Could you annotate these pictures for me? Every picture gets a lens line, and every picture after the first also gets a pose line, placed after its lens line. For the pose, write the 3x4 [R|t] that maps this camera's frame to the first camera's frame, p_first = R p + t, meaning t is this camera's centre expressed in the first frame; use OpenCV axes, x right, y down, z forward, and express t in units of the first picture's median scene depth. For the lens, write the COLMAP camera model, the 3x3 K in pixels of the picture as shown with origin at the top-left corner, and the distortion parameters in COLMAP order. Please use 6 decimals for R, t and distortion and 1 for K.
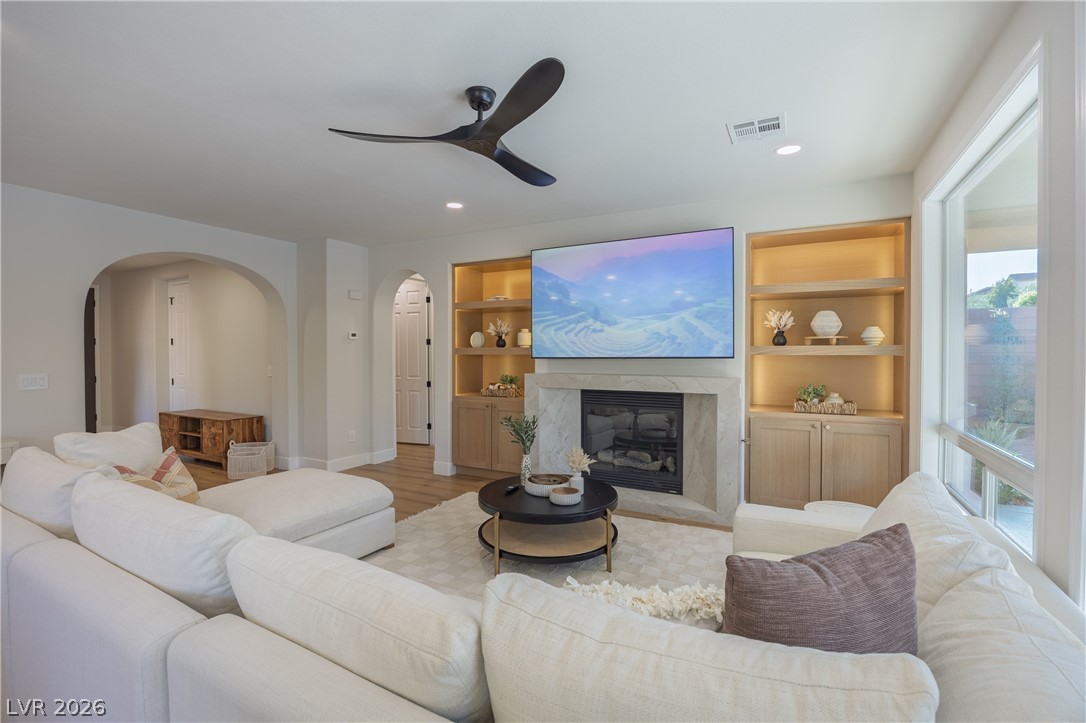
lens RADIAL K [[505.6, 0, 537.2], [0, 505.6, 357.7], [0, 0, 1]] dist [-0.018022, 0.002915]
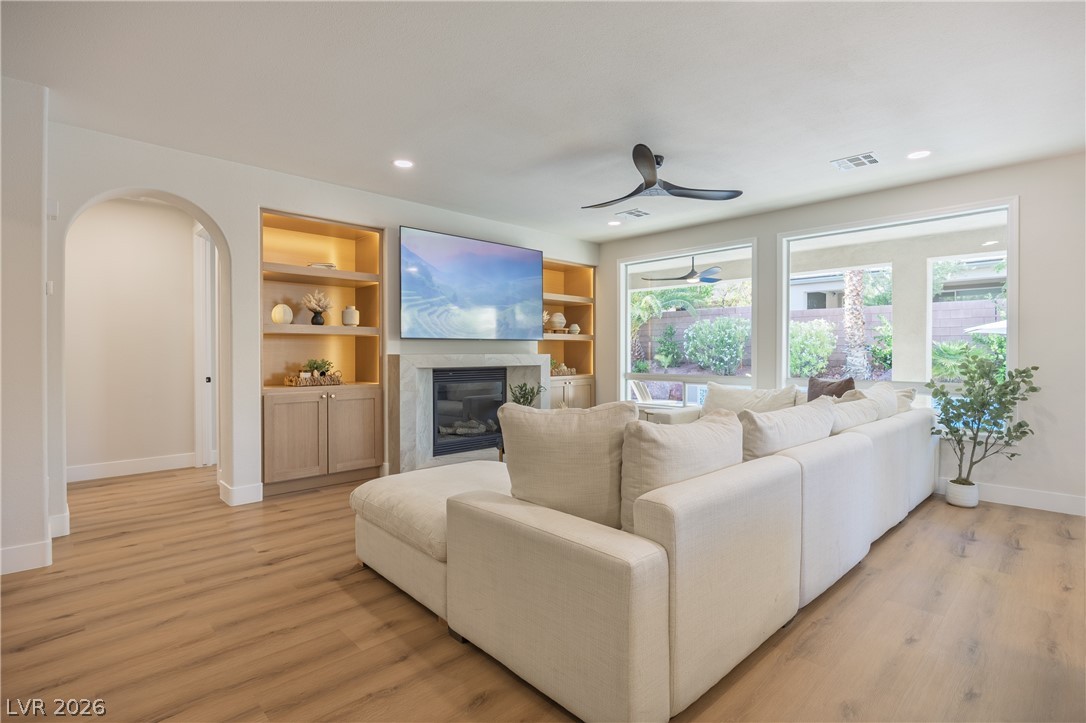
lens RADIAL K [[523.9, 0, 545.8], [0, 523.9, 356.6], [0, 0, 1]] dist [-0.015121, 0.000806]
pose [[0.304591, -0.004299, 0.952474, -0.962831], [0.013307, 0.999911, 0.000258, 0.043398], [-0.952390, 0.012596, 0.304621, 0.486460]]
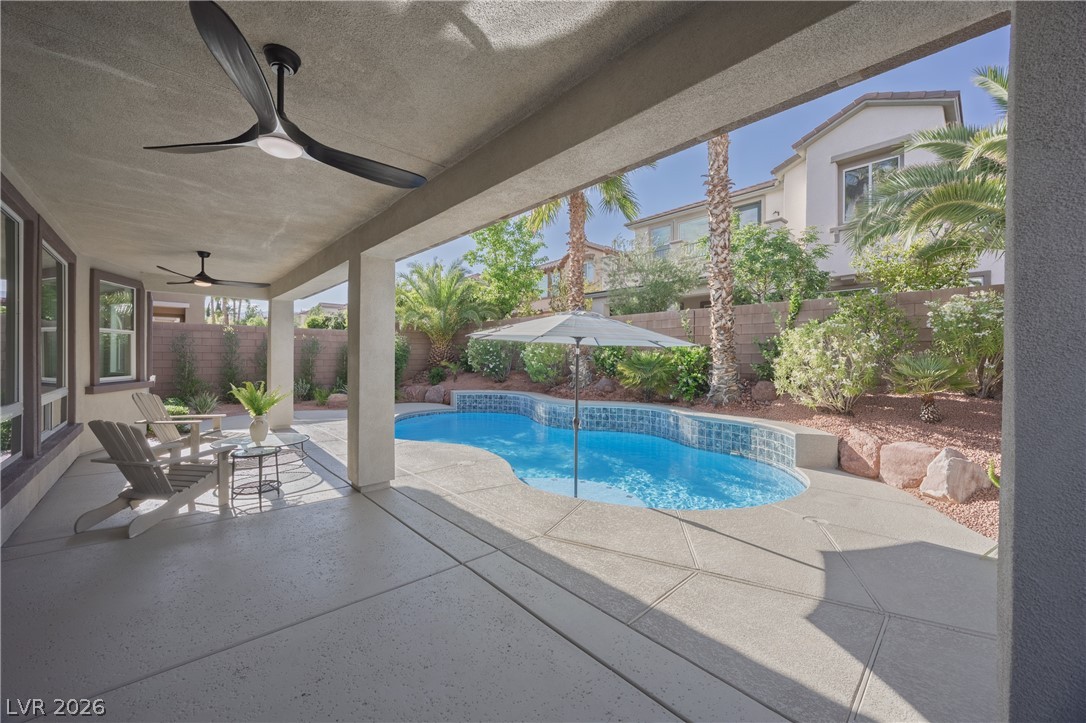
lens RADIAL K [[411.3, 0, 546.1], [0, 411.3, 355.4], [0, 0, 1]] dist [-0.004540, 0.001085]
pose [[0.330743, 0.006713, 0.943697, -0.020042], [0.007157, 0.999928, -0.009622, 0.032382], [-0.943694, 0.009936, 0.330672, -0.813896]]
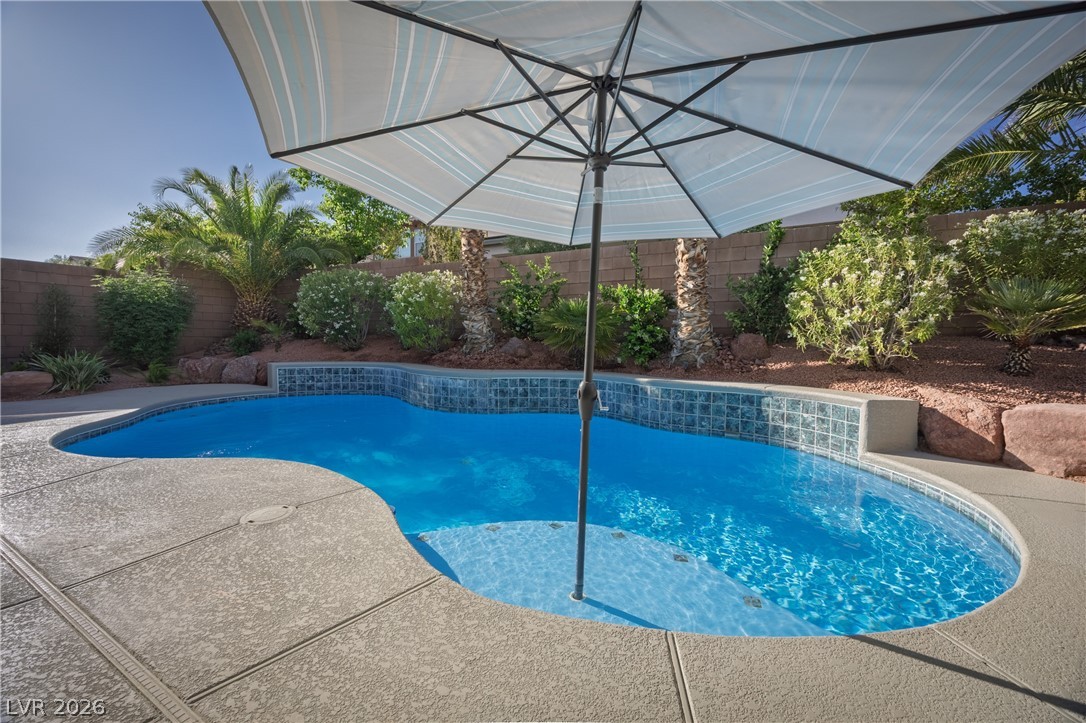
lens RADIAL K [[411.3, 0, 544.9], [0, 411.3, 357.2], [0, 0, 1]] dist [-0.004540, 0.001085]
pose [[0.004143, -0.042747, 0.999077, 0.595022], [0.005418, 0.999072, 0.042724, 0.138754], [-0.999977, 0.005236, 0.004370, -0.505075]]
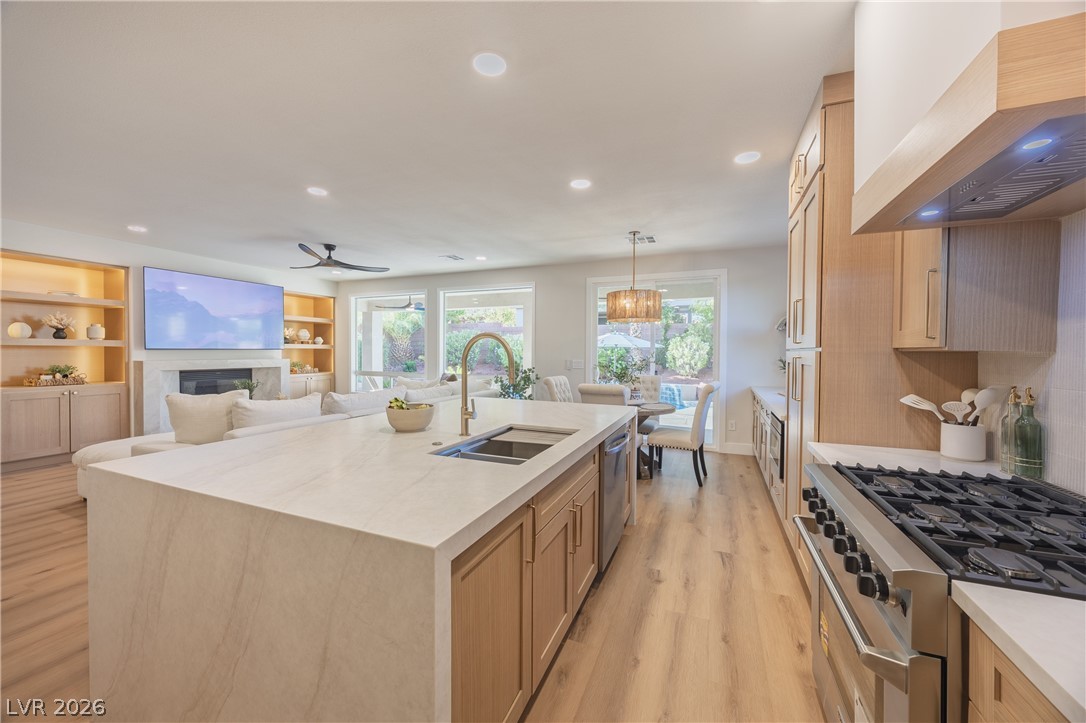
lens RADIAL K [[411.3, 0, 544.9], [0, 411.3, 357.9], [0, 0, 1]] dist [-0.004540, 0.001085]
pose [[-0.097928, -0.013036, 0.995108, -1.296355], [0.008967, 0.999862, 0.013981, 0.020378], [-0.995153, 0.010293, -0.097798, 0.080984]]
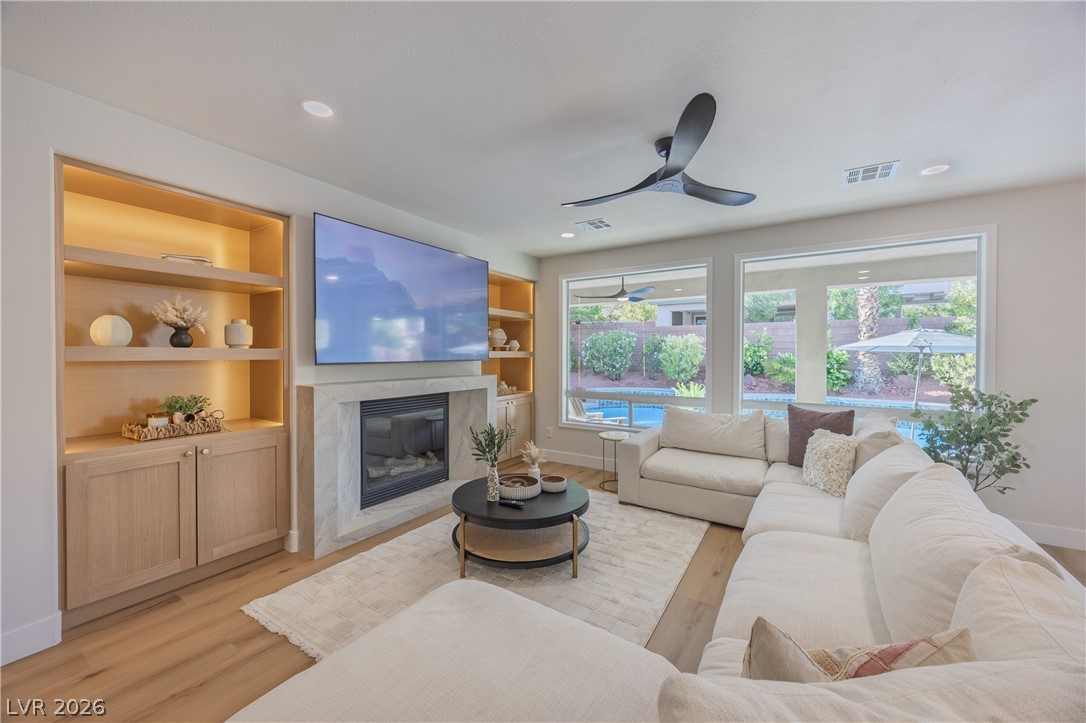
lens RADIAL K [[411.3, 0, 545.4], [0, 411.3, 357.7], [0, 0, 1]] dist [-0.004540, 0.001085]
pose [[0.077692, -0.005995, 0.996959, -0.621530], [0.012807, 0.999905, 0.005015, -0.007617], [-0.996895, 0.012379, 0.077761, 0.701956]]
